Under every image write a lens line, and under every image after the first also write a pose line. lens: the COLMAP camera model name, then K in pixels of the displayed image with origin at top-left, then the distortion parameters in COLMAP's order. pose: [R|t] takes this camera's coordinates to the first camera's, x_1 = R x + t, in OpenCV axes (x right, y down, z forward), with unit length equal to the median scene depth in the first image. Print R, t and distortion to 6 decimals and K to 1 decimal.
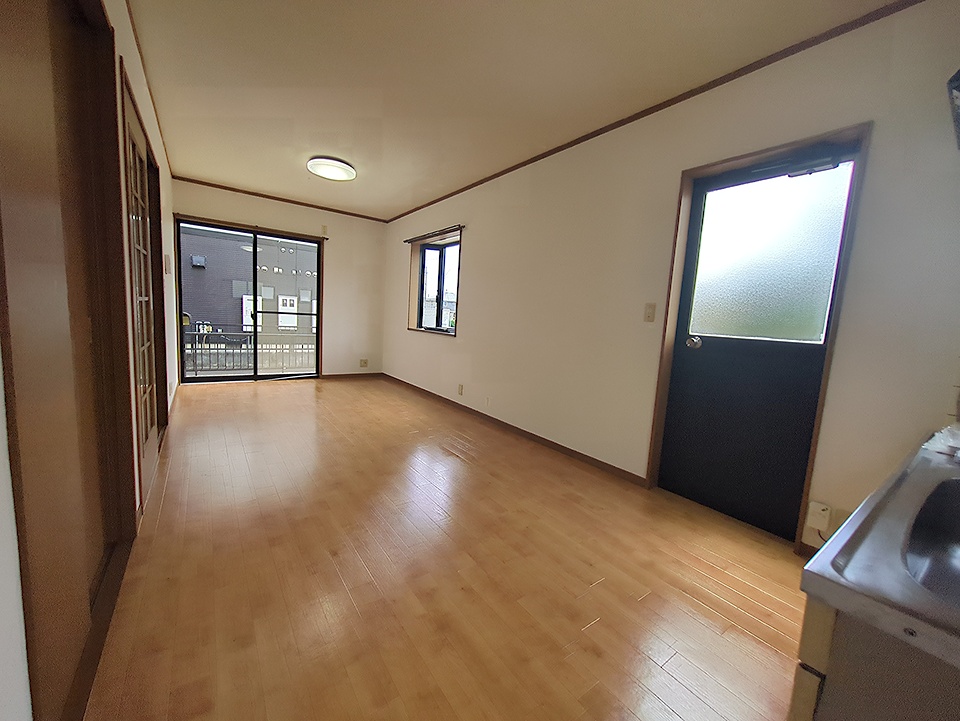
lens RADIAL K [[377.0, 0, 480.8], [0, 377.0, 360.9], [0, 0, 1]] dist [-0.002180, 0.001045]
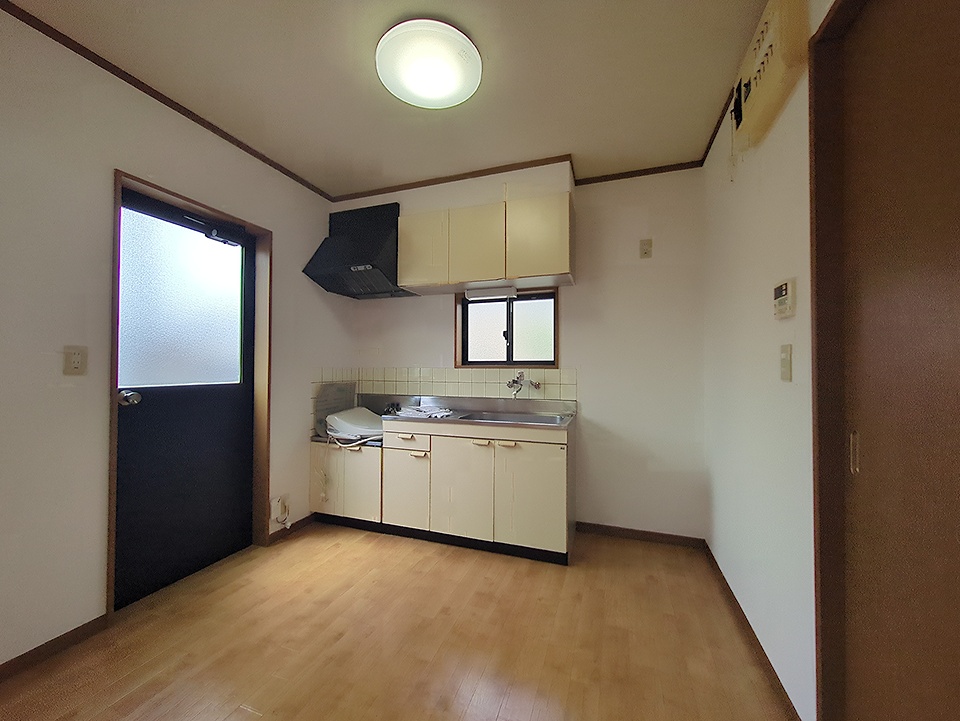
lens RADIAL K [[377.0, 0, 480.8], [0, 377.0, 360.9], [0, 0, 1]] dist [-0.002180, 0.001045]
pose [[-0.556228, -0.049682, 0.829543, -0.545385], [0.058944, 0.993339, 0.099015, -0.182518], [-0.828937, 0.103972, -0.549594, 0.947863]]
